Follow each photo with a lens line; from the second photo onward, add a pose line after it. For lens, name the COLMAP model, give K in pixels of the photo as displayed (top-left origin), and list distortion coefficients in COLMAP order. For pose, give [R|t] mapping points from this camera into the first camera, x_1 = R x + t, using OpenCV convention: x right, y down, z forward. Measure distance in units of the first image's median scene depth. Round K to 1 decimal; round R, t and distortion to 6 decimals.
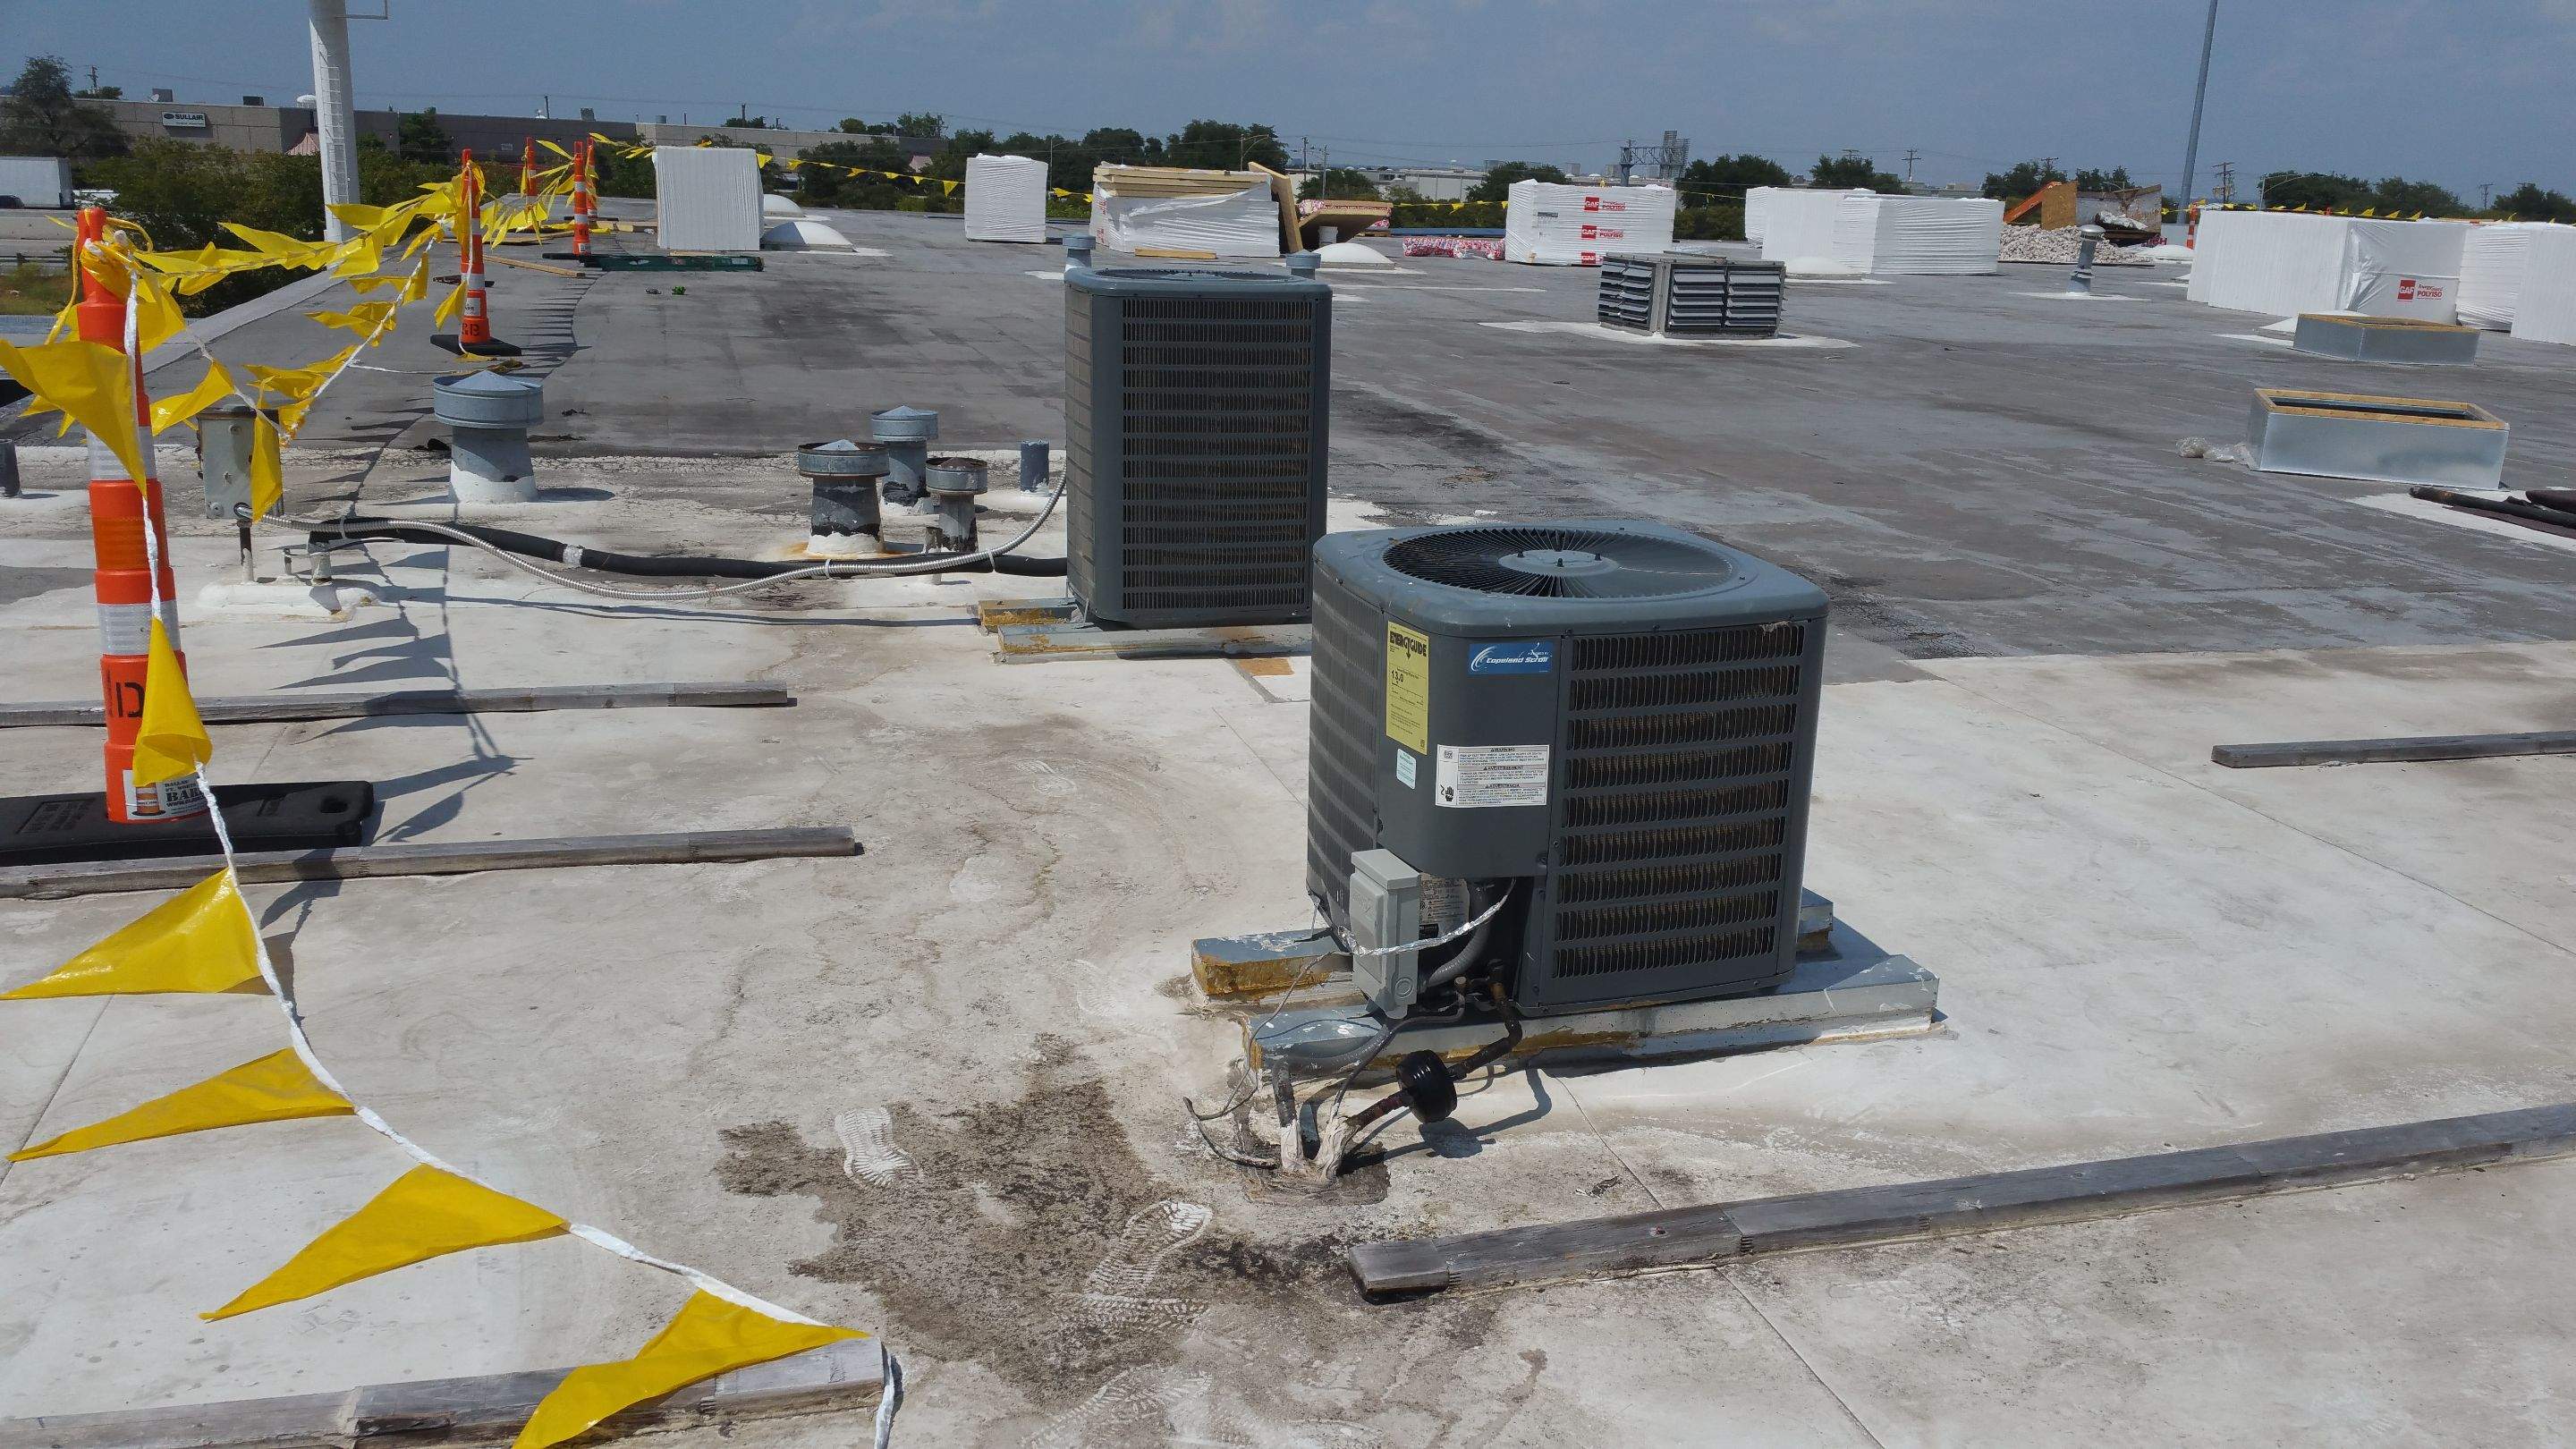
lens RADIAL K [[2066.4, 0, 1345.5], [0, 2066.4, 777.4], [0, 0, 1]] dist [0.157780, -0.331313]
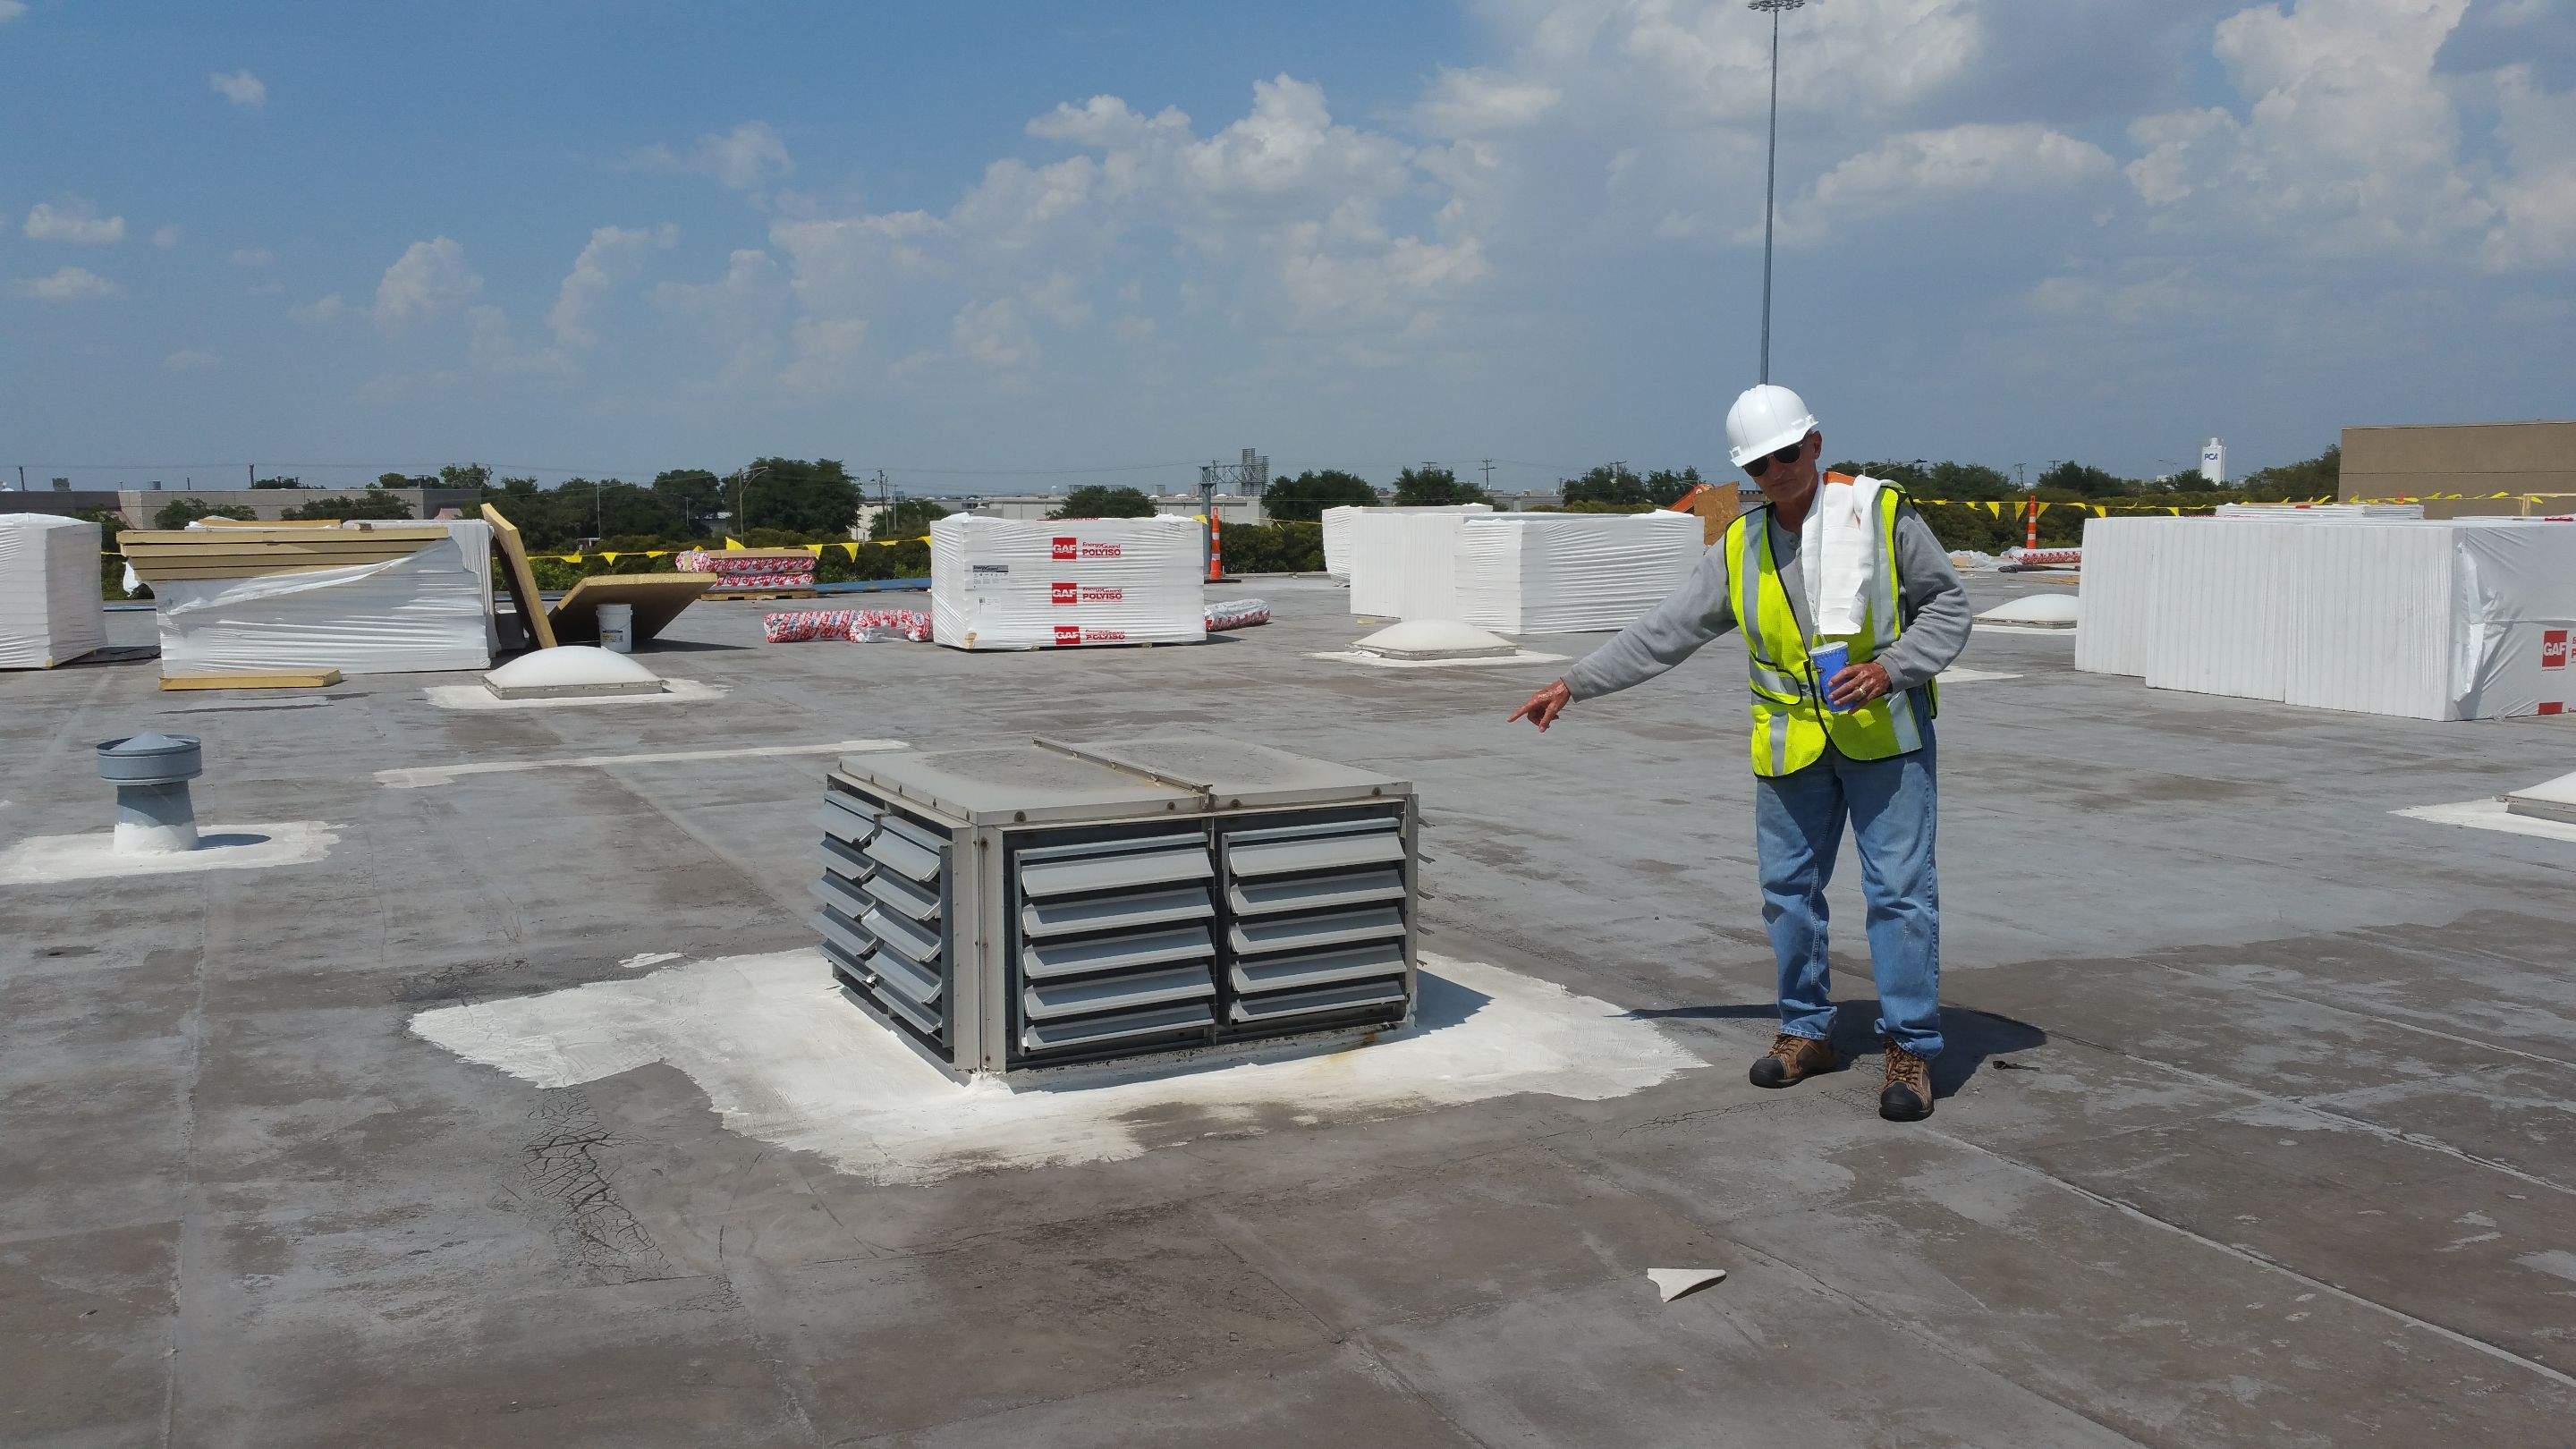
lens RADIAL K [[2067.9, 0, 1300.4], [0, 2067.9, 764.6], [0, 0, 1]] dist [0.122199, -0.244367]
pose [[0.985178, -0.066907, 0.157950, 0.087691], [0.090108, 0.985375, -0.144629, -0.122878], [-0.145963, 0.156717, 0.976798, 0.424750]]
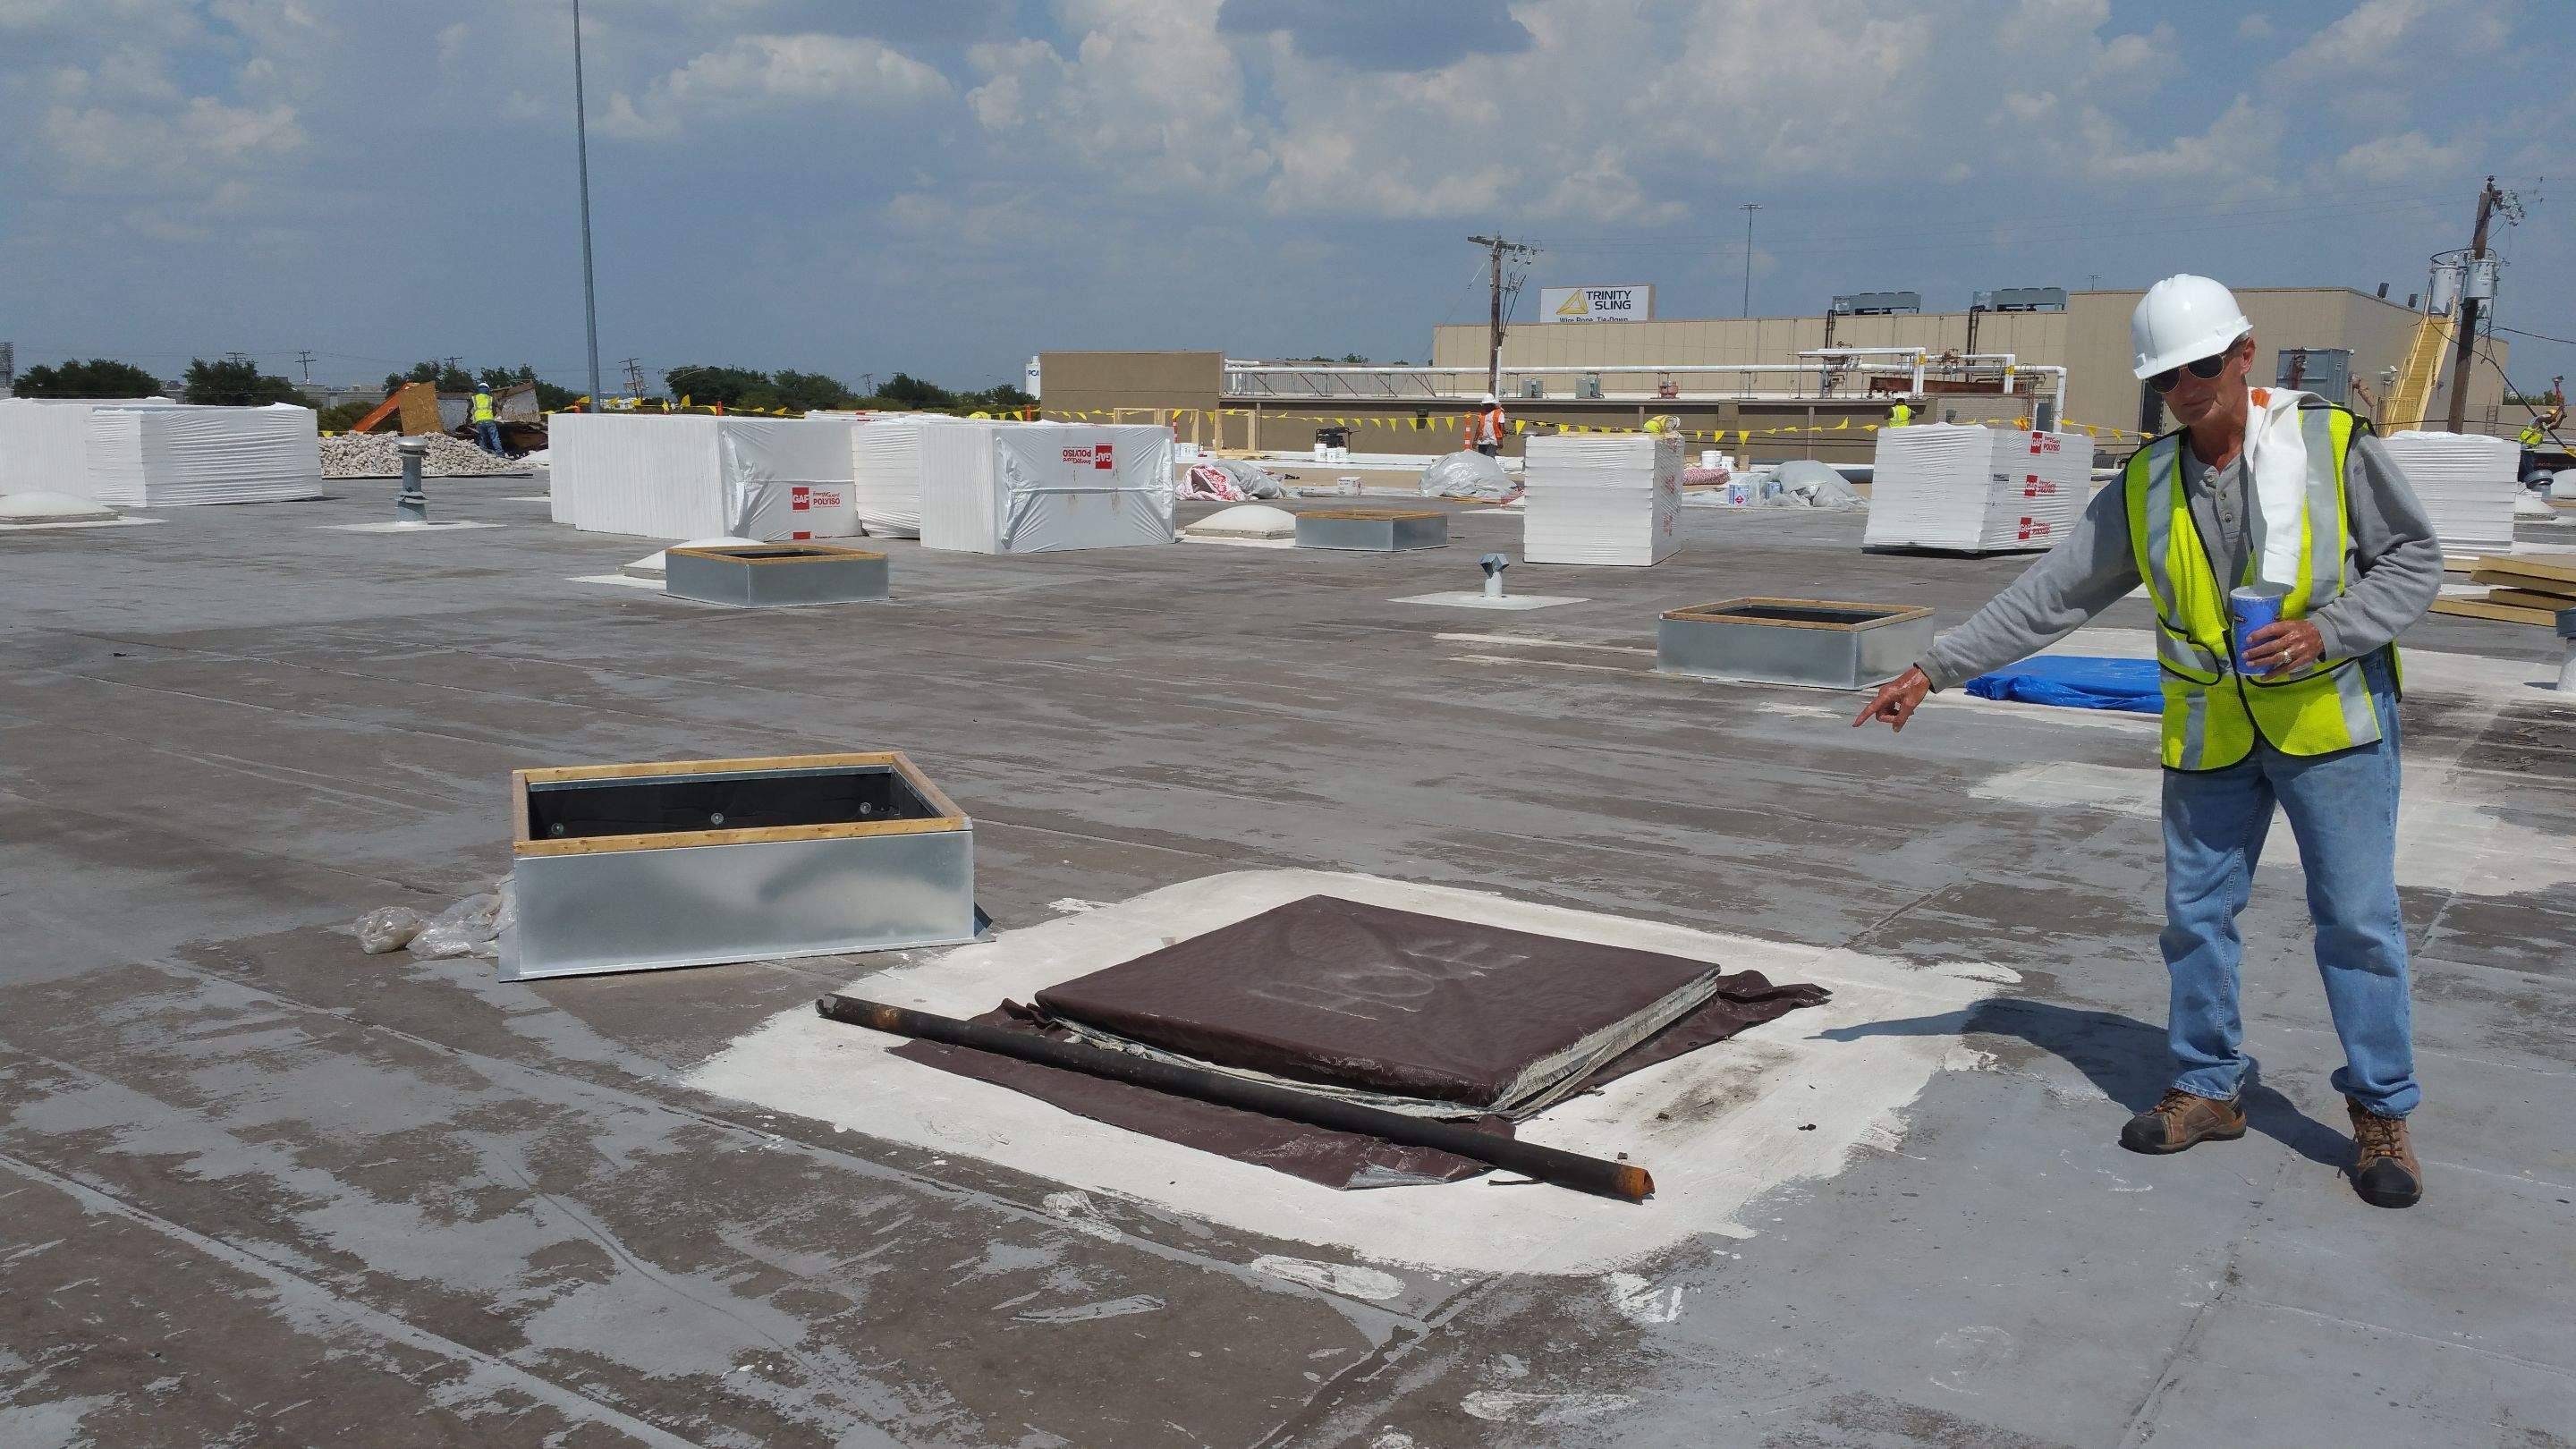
lens RADIAL K [[2067.9, 0, 1300.4], [0, 2067.9, 764.6], [0, 0, 1]] dist [0.122199, -0.244367]
pose [[0.775455, -0.140636, 0.615541, 0.100854], [0.197883, 0.979896, -0.025410, -0.051435], [-0.599593, 0.141510, 0.787695, 0.182020]]
